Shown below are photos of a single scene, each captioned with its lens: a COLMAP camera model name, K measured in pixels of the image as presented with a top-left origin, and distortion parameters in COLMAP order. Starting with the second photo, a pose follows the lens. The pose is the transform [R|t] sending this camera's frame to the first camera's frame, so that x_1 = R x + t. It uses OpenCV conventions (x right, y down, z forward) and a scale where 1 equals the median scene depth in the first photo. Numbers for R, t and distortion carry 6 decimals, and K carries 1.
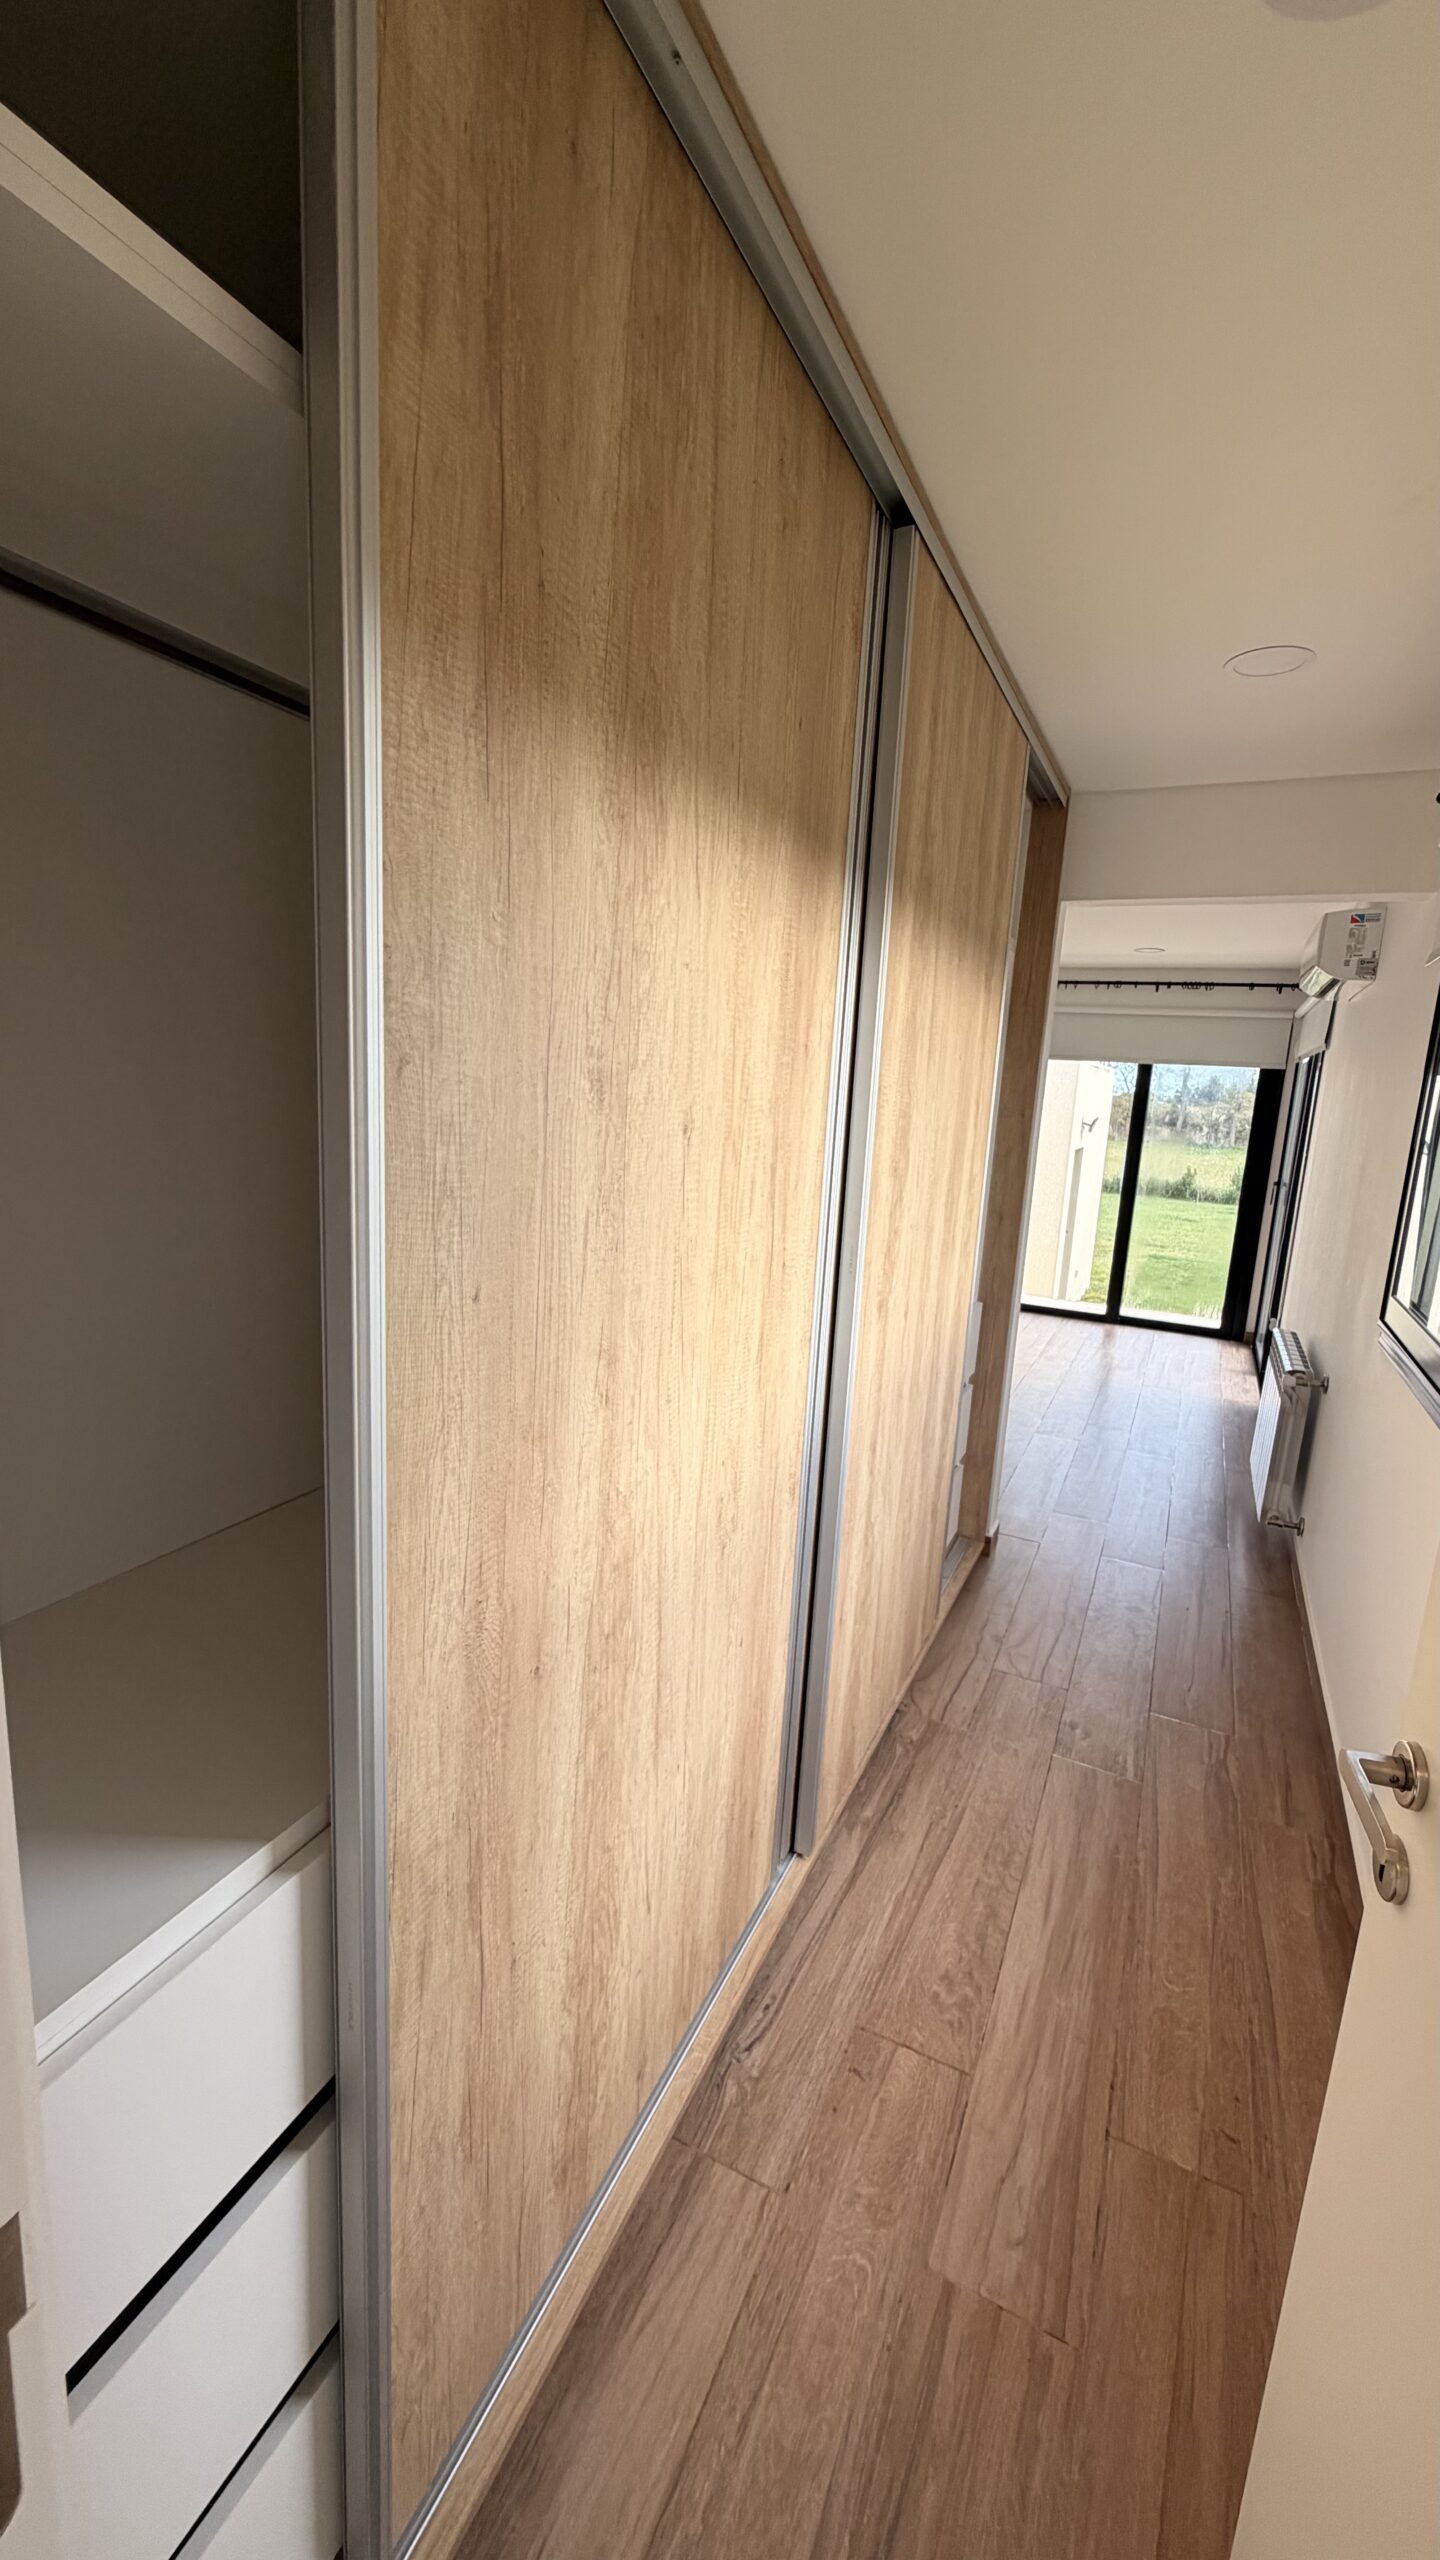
lens RADIAL K [[1013.2, 0, 716.6], [0, 1013.2, 1276.5], [0, 0, 1]] dist [0.001373, -0.000109]
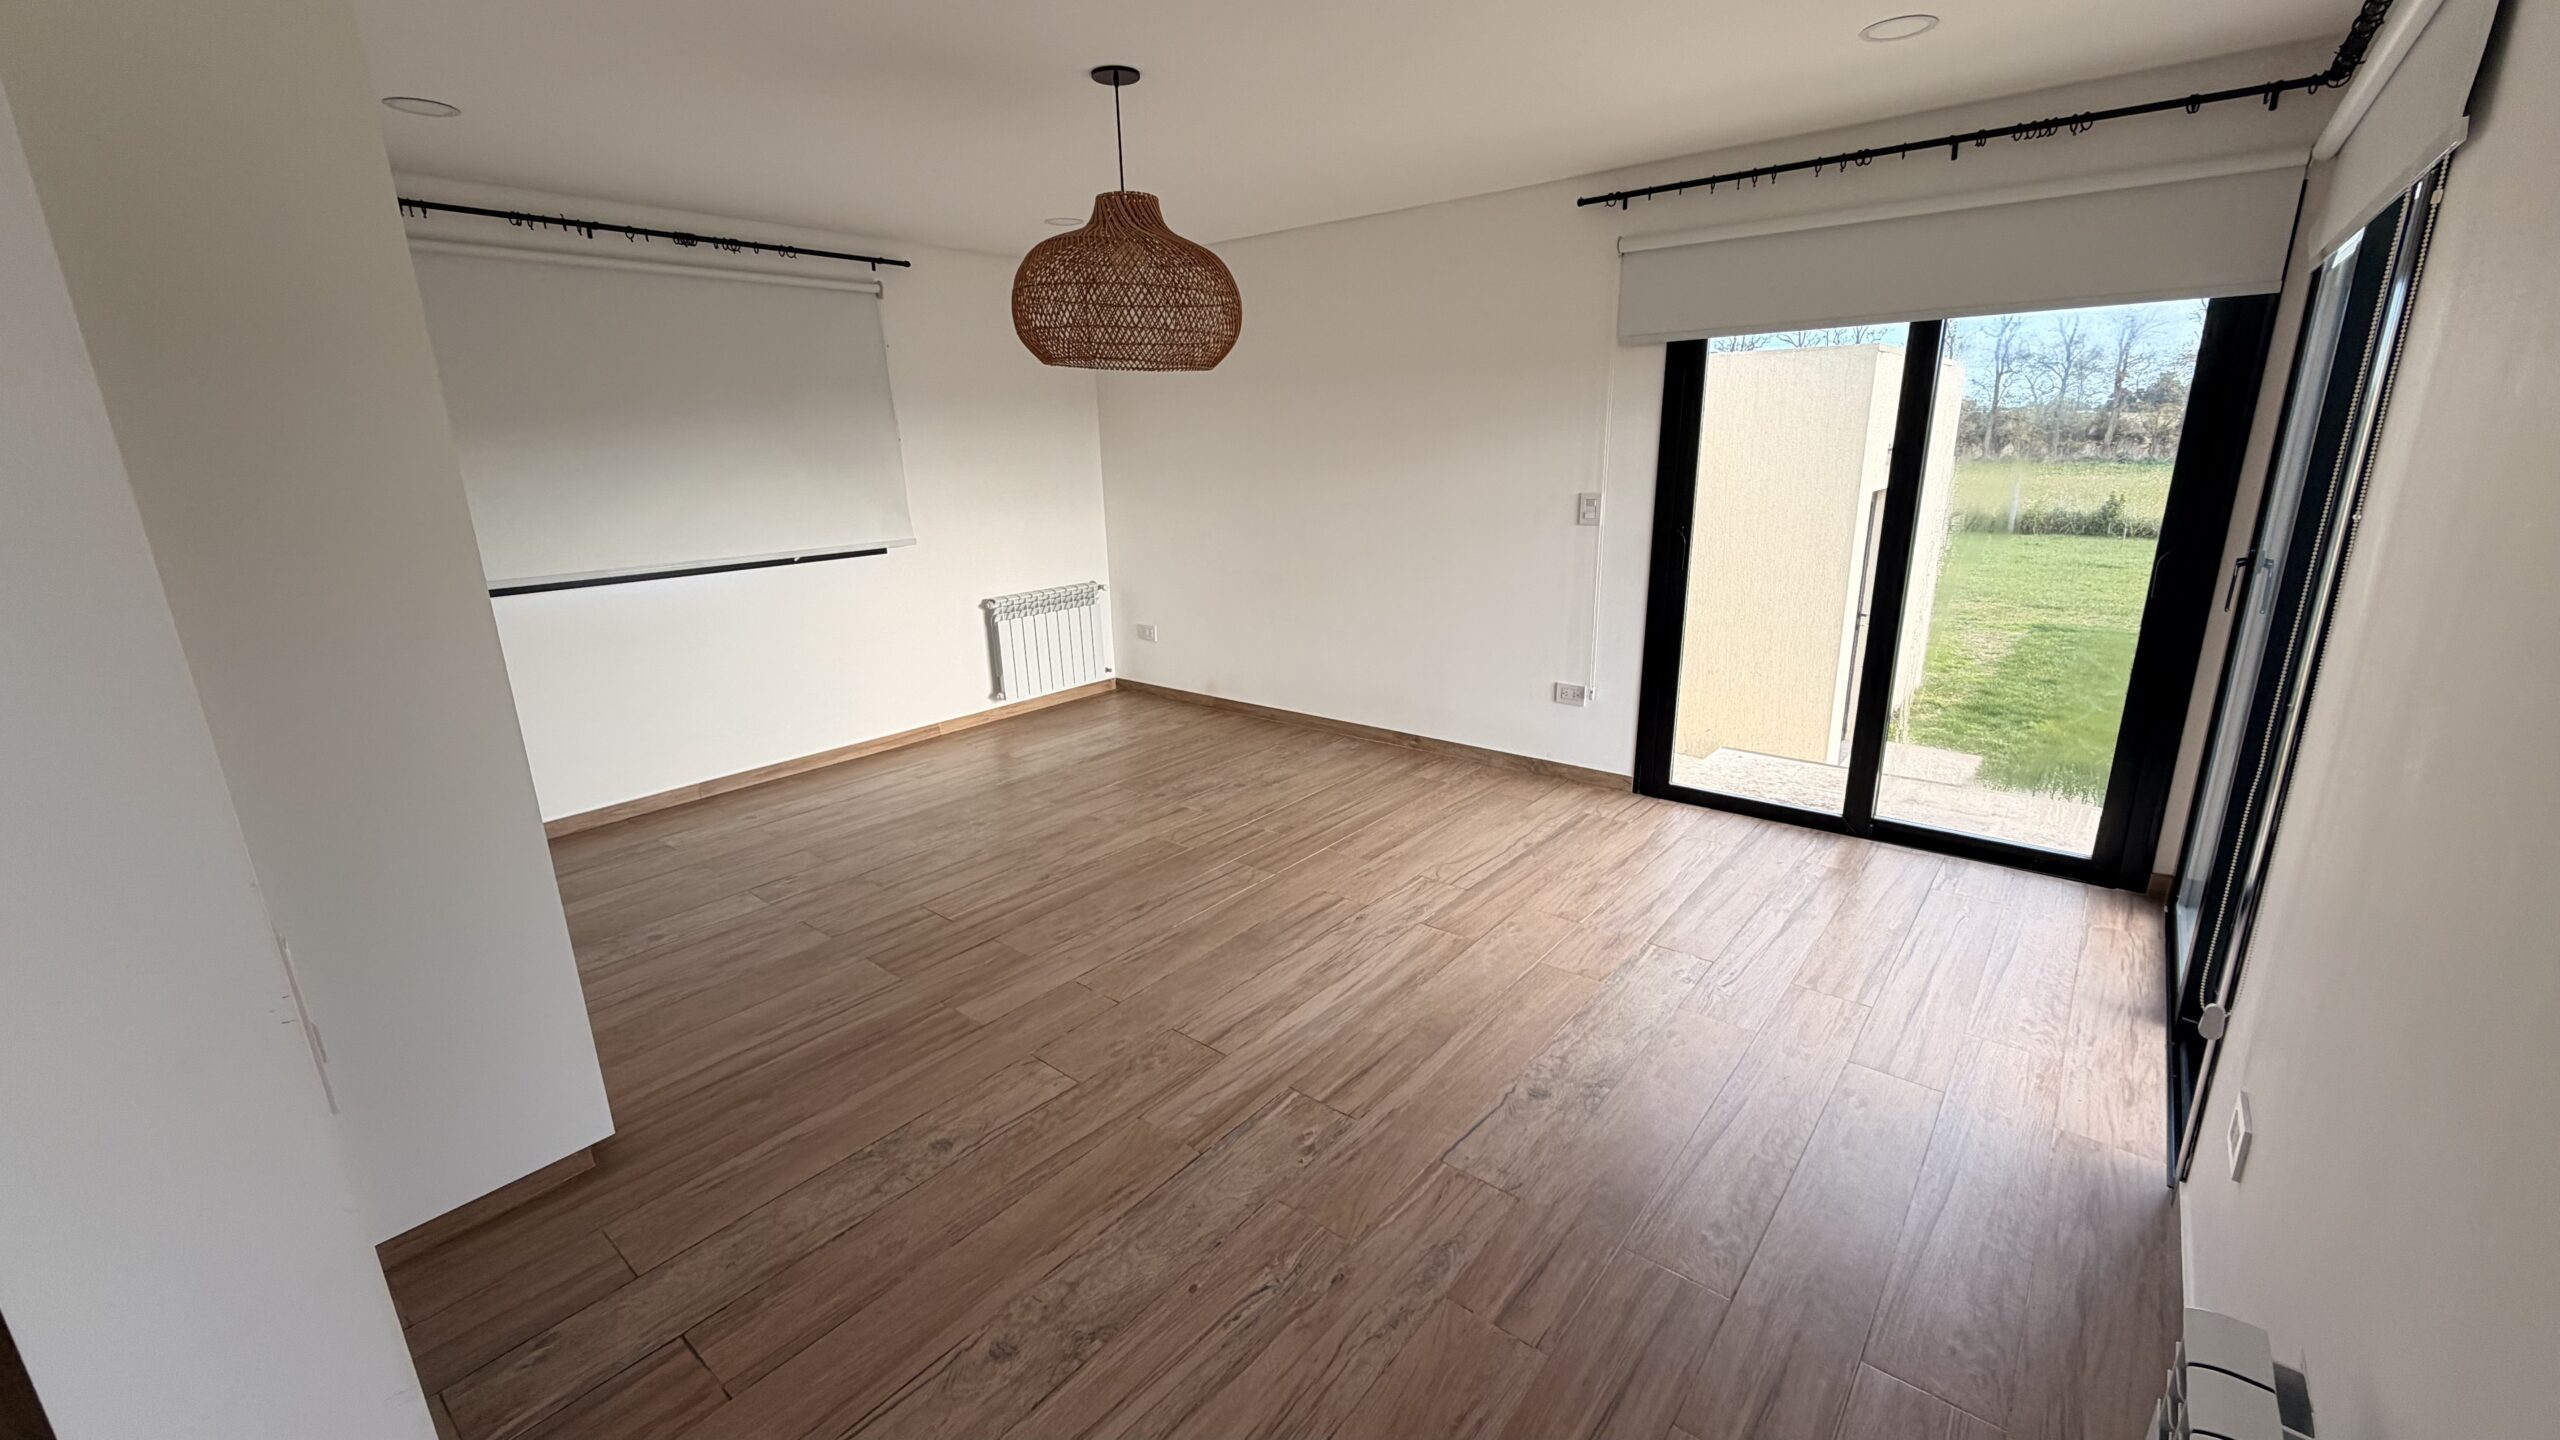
lens RADIAL K [[1013.2, 0, 1269.6], [0, 1013.2, 716.1], [0, 0, 1]] dist [0.001373, -0.000109]
pose [[0.965865, -0.008505, -0.258907, 0.239184], [0.028028, 0.997025, 0.071808, -0.063531], [0.257526, -0.076614, 0.963229, 0.429428]]
